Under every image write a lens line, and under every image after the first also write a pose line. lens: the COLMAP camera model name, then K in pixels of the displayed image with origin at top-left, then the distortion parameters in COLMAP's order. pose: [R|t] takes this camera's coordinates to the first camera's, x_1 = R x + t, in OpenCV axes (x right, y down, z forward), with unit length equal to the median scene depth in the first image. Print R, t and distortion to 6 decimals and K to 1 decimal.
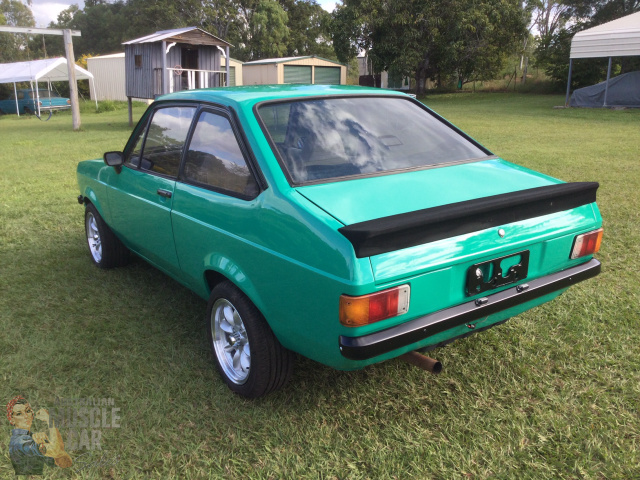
lens RADIAL K [[581.6, 0, 320.0], [0, 581.6, 240.0], [0, 0, 1]] dist [0.091991, -0.160337]
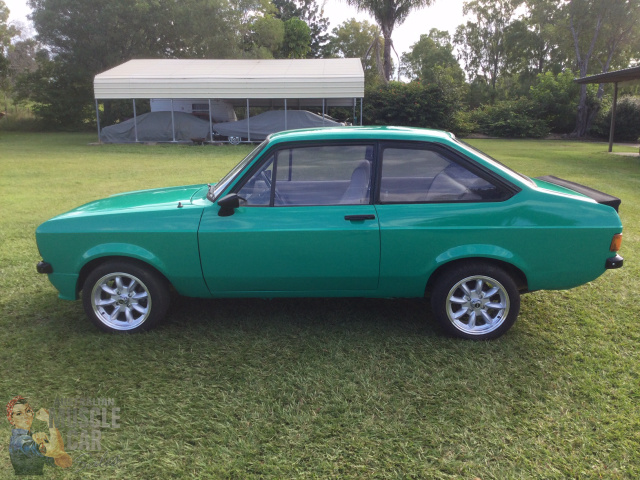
lens RADIAL K [[581.6, 0, 320.0], [0, 581.6, 240.0], [0, 0, 1]] dist [0.091991, -0.160337]
pose [[0.610368, -0.157445, 0.776313, -0.233984], [0.204146, 0.978207, 0.037884, -0.017848], [-0.765360, 0.135358, 0.629208, 0.060934]]
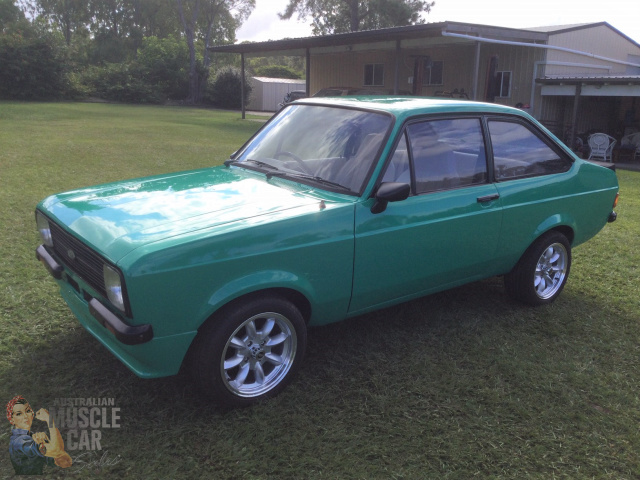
lens RADIAL K [[581.6, 0, 320.0], [0, 581.6, 240.0], [0, 0, 1]] dist [0.091991, -0.160337]
pose [[-0.052402, -0.246316, 0.967772, -0.250772], [0.227673, 0.940635, 0.251737, -0.066529], [-0.972327, 0.233527, 0.006789, 0.247520]]
